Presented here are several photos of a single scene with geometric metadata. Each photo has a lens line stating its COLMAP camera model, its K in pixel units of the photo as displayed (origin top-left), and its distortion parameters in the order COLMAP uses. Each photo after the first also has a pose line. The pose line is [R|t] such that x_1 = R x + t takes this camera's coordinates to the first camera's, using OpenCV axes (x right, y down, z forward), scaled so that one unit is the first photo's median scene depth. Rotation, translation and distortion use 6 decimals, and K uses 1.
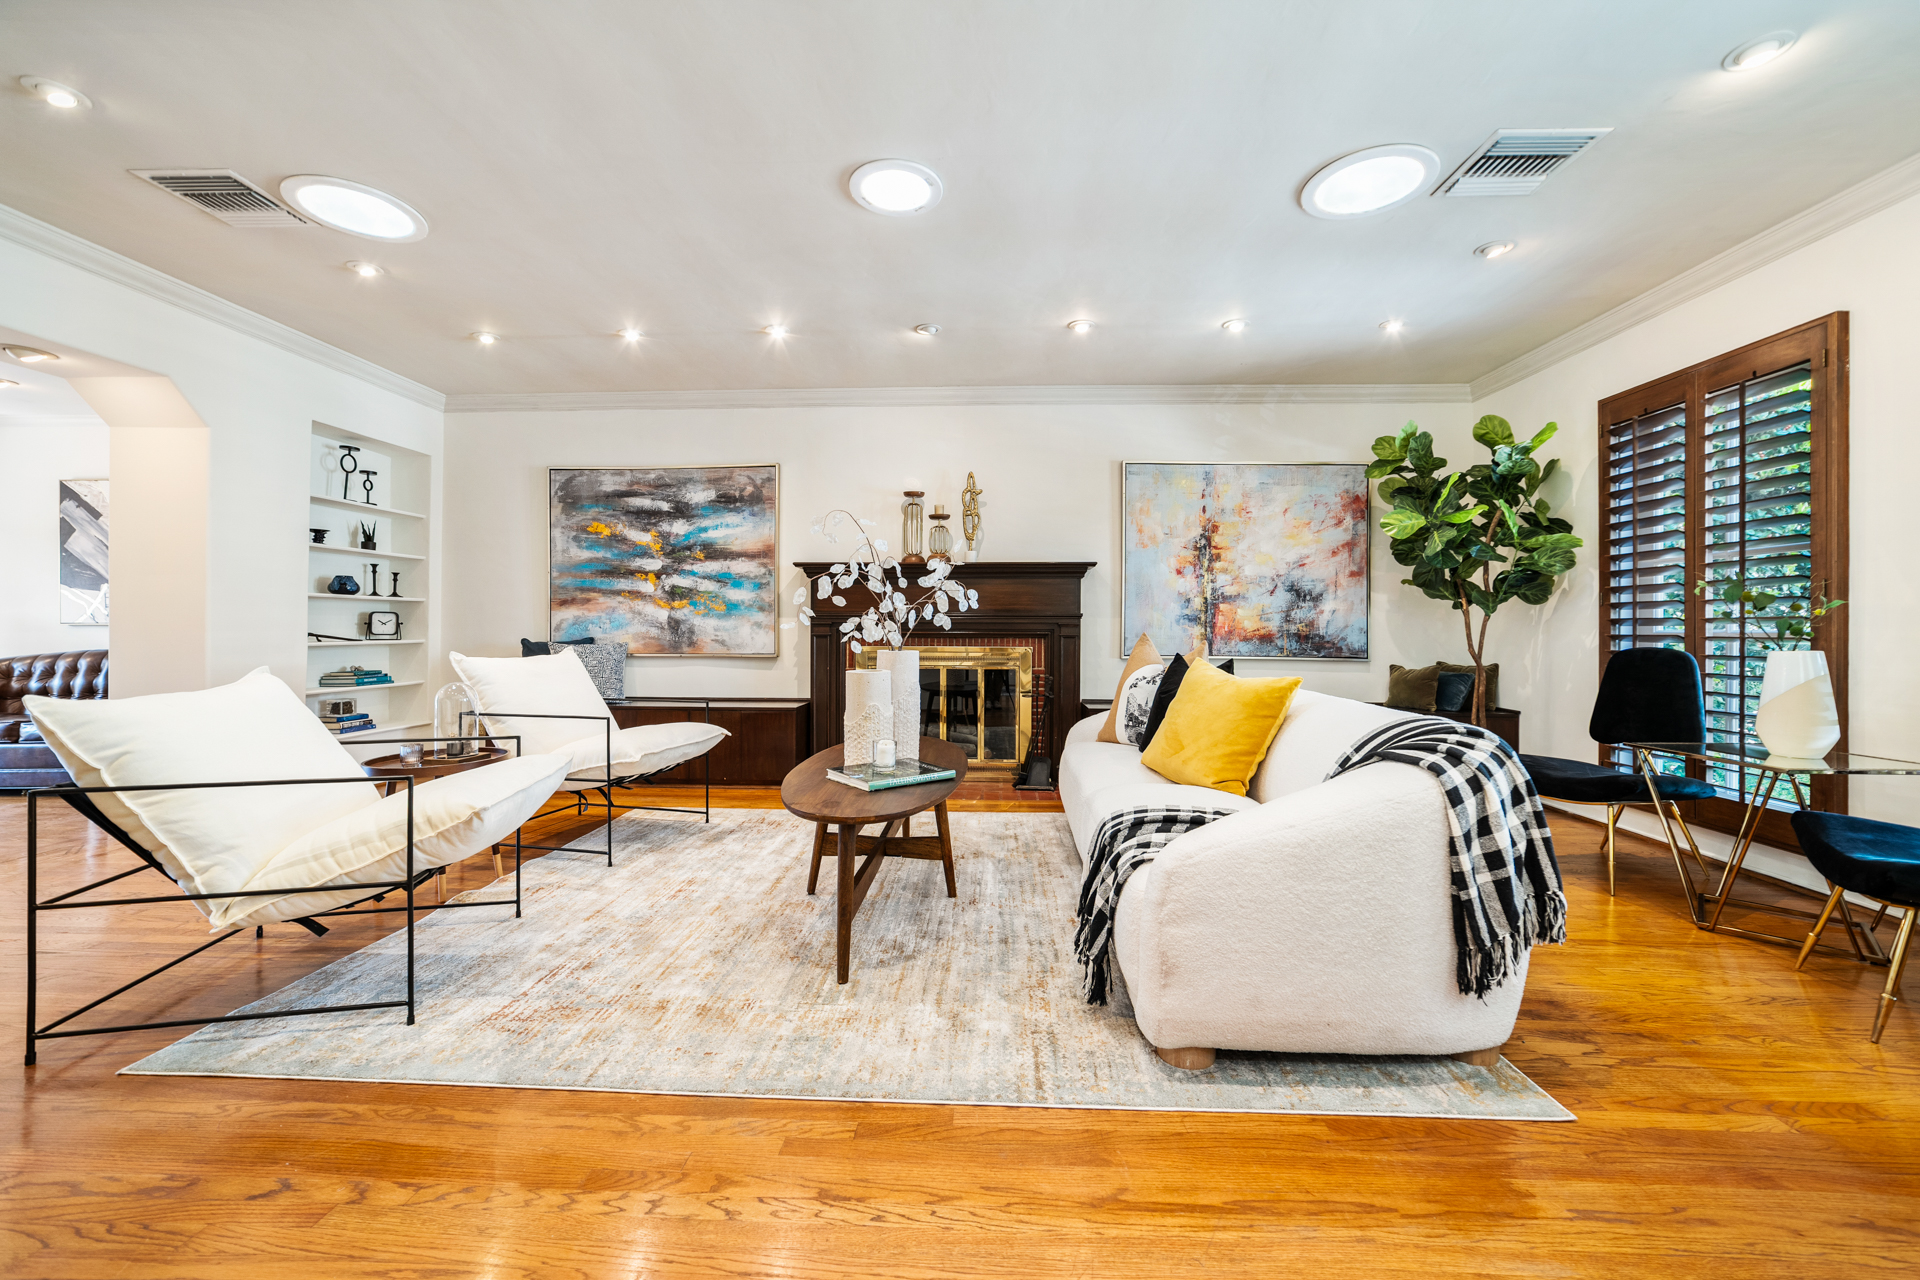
lens RADIAL K [[772.5, 0, 971.3], [0, 772.5, 627.6], [0, 0, 1]] dist [-0.019752, 0.005947]
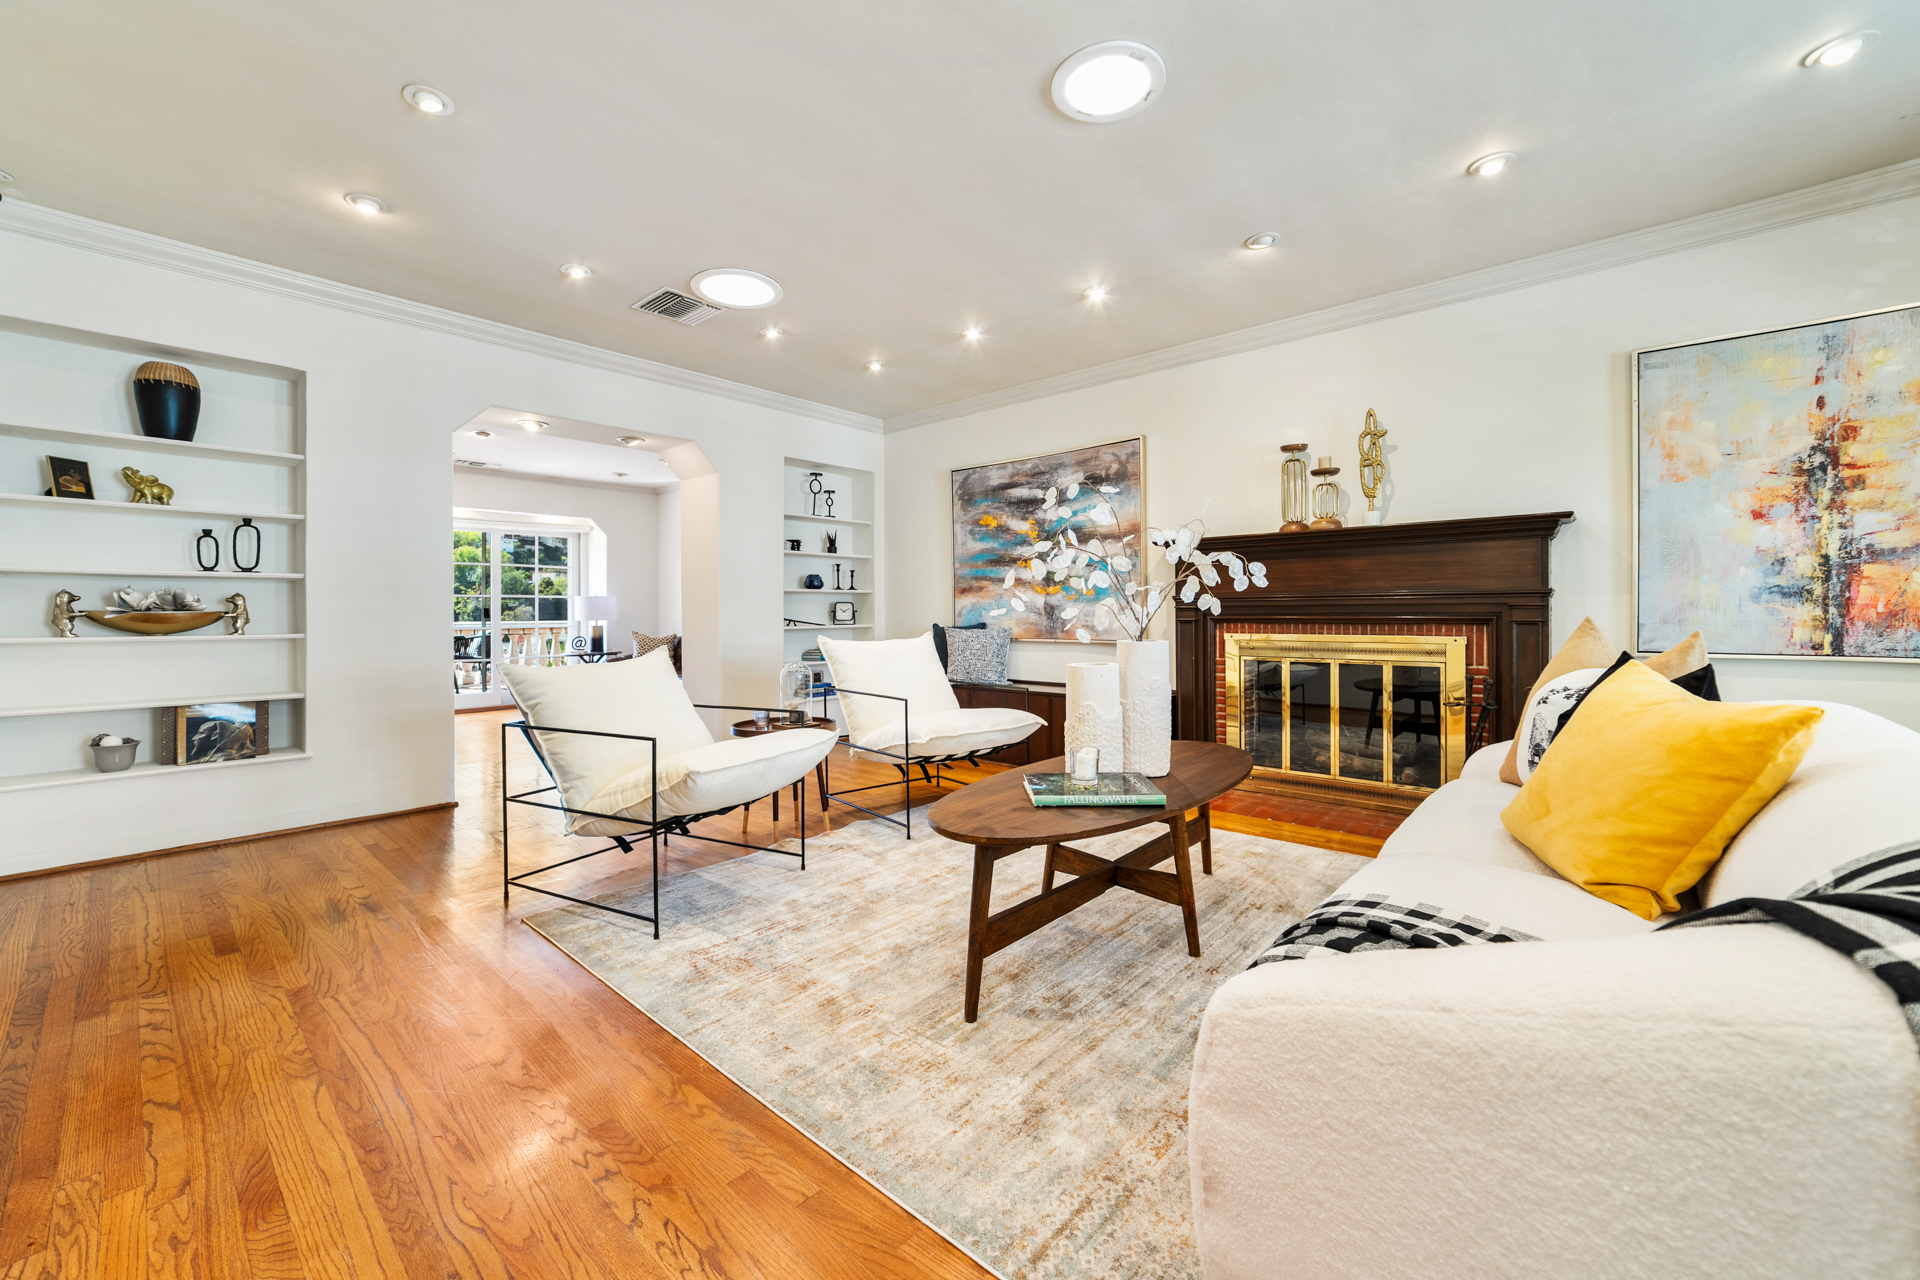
lens RADIAL K [[772.5, 0, 943.6], [0, 772.5, 614.7], [0, 0, 1]] dist [-0.019752, 0.005947]
pose [[0.765118, -0.005523, -0.643867, 0.164940], [0.008509, 0.999963, 0.001534, -0.000640], [0.643834, -0.006652, 0.765136, 0.138660]]
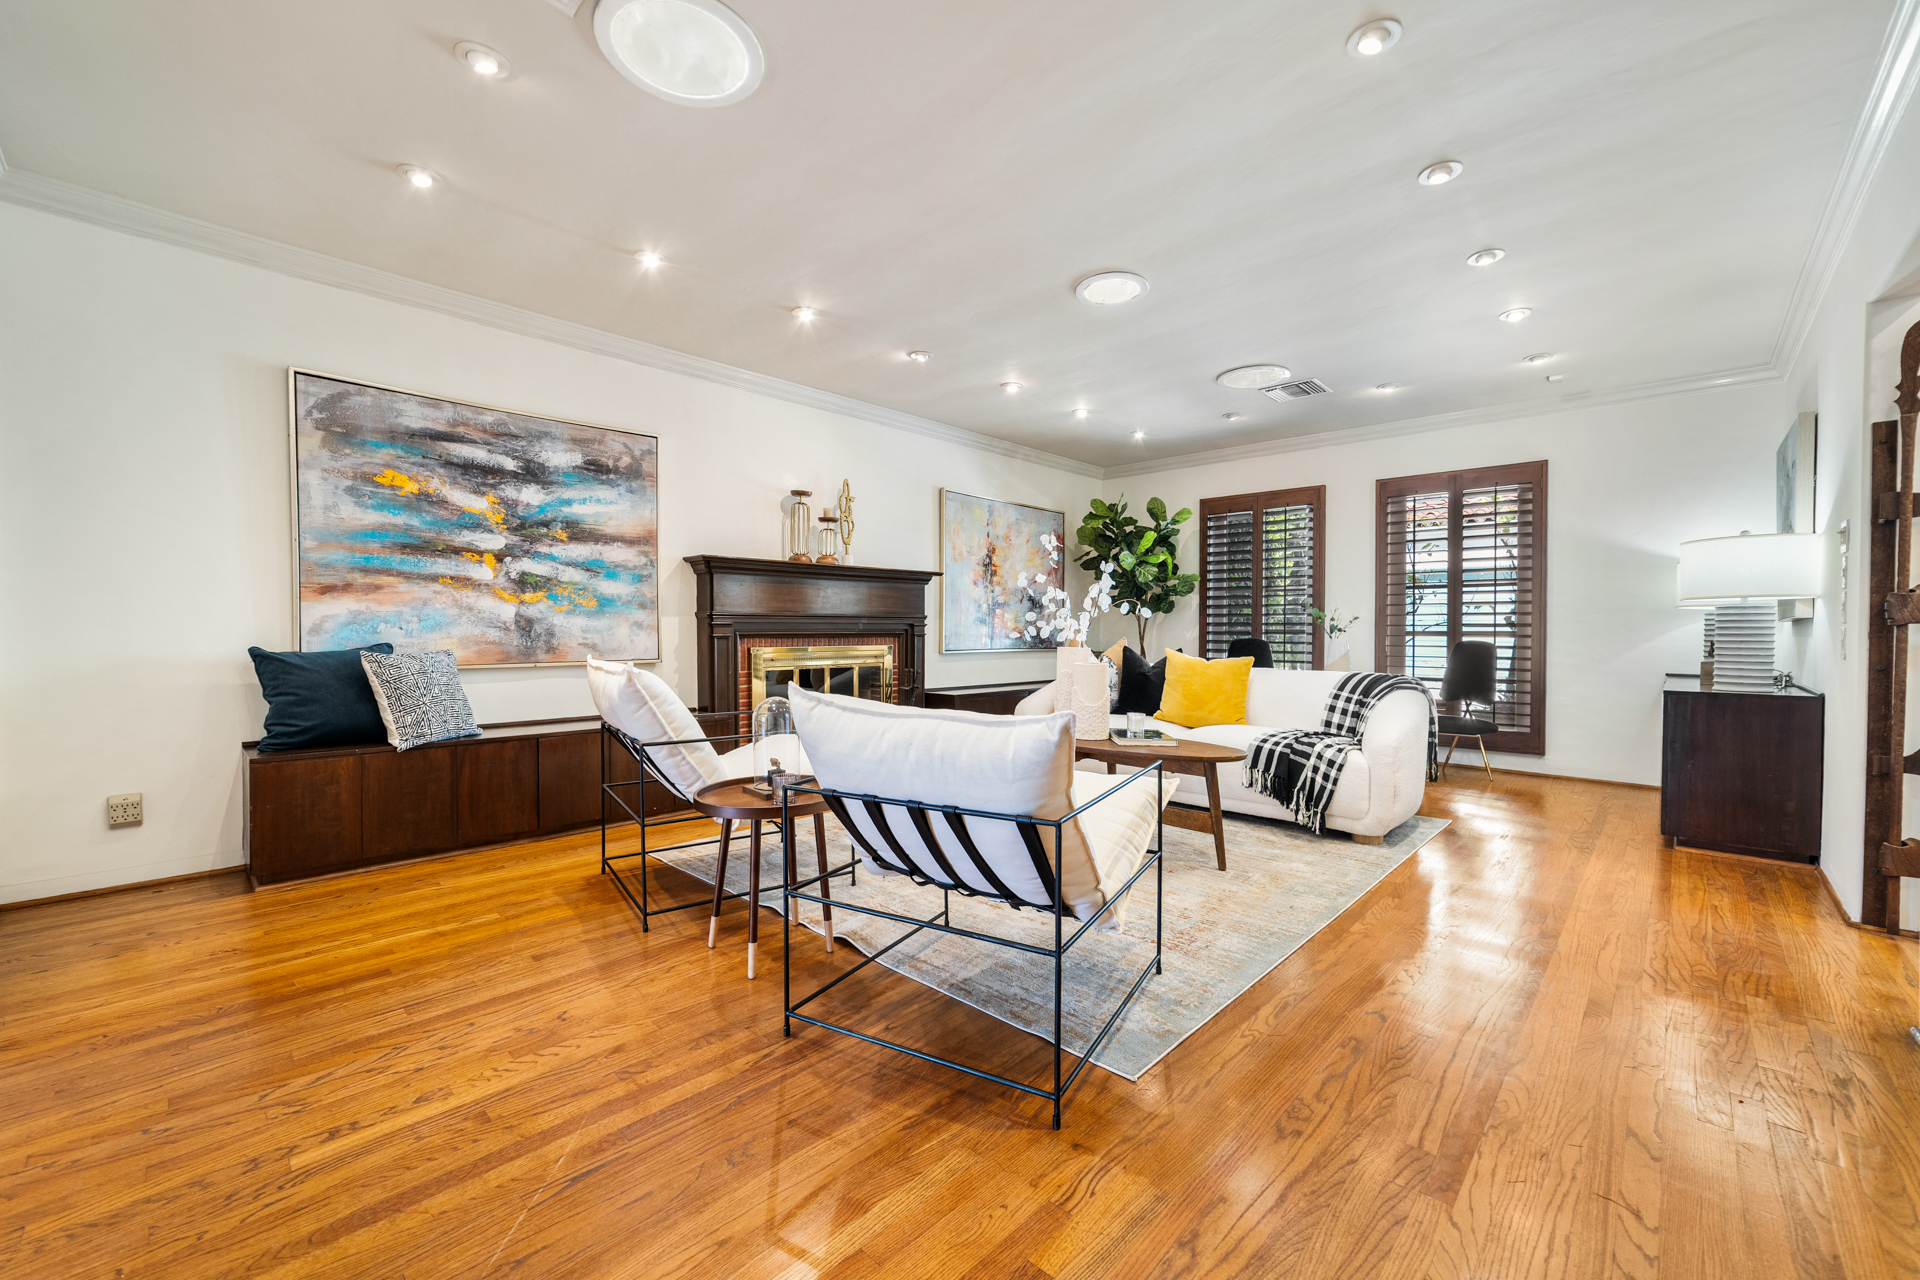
lens RADIAL K [[772.5, 0, 986.1], [0, 772.5, 650.0], [0, 0, 1]] dist [-0.019752, 0.005947]
pose [[0.638855, -0.023700, 0.768962, -0.690874], [-0.000034, 0.999525, 0.030835, -0.002136], [-0.769327, -0.019725, 0.638550, 0.180544]]
